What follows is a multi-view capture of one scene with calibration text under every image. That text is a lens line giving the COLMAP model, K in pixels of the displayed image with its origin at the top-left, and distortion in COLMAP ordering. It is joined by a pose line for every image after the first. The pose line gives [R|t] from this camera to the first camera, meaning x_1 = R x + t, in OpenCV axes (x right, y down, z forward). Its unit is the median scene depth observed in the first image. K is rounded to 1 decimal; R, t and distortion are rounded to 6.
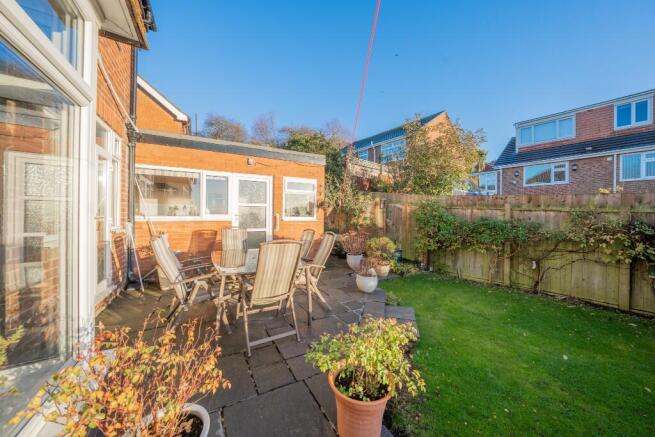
lens RADIAL K [[225.4, 0, 327.8], [0, 225.4, 216.1], [0, 0, 1]] dist [-0.033641, 0.006954]
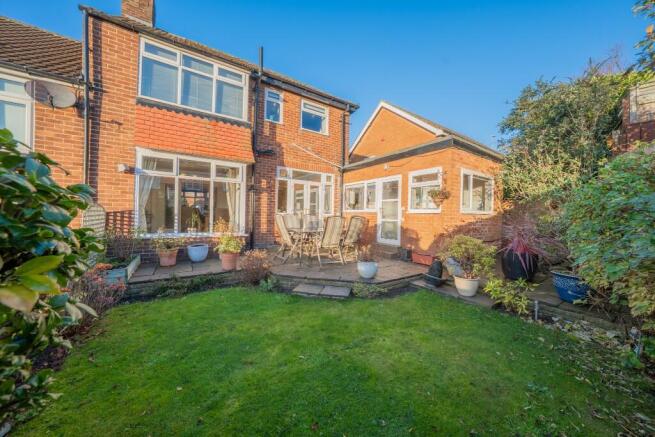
lens RADIAL K [[225.4, 0, 327.8], [0, 225.4, 216.1], [0, 0, 1]] dist [-0.033641, 0.006954]
pose [[0.059032, 0.001242, -0.998255, 1.070436], [-0.021810, 0.999762, -0.000046, 0.055594], [0.998018, 0.021775, 0.059045, 0.681880]]
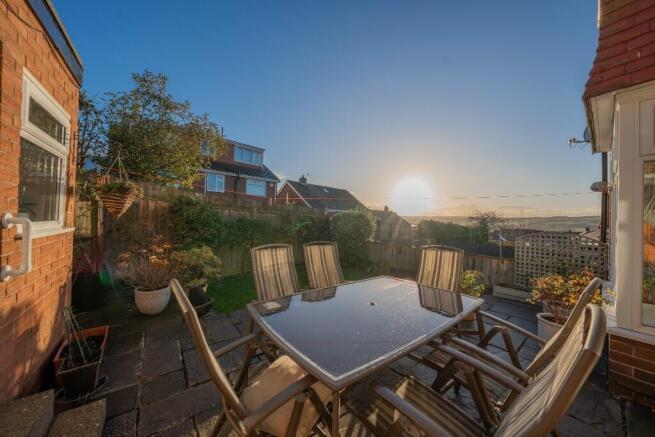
lens RADIAL K [[225.4, 0, 327.8], [0, 225.4, 216.1], [0, 0, 1]] dist [-0.033641, 0.006954]
pose [[-0.142335, -0.005067, 0.989806, -0.619834], [-0.027513, 0.999621, 0.001161, -0.018242], [-0.989436, -0.027068, -0.142420, 0.831656]]
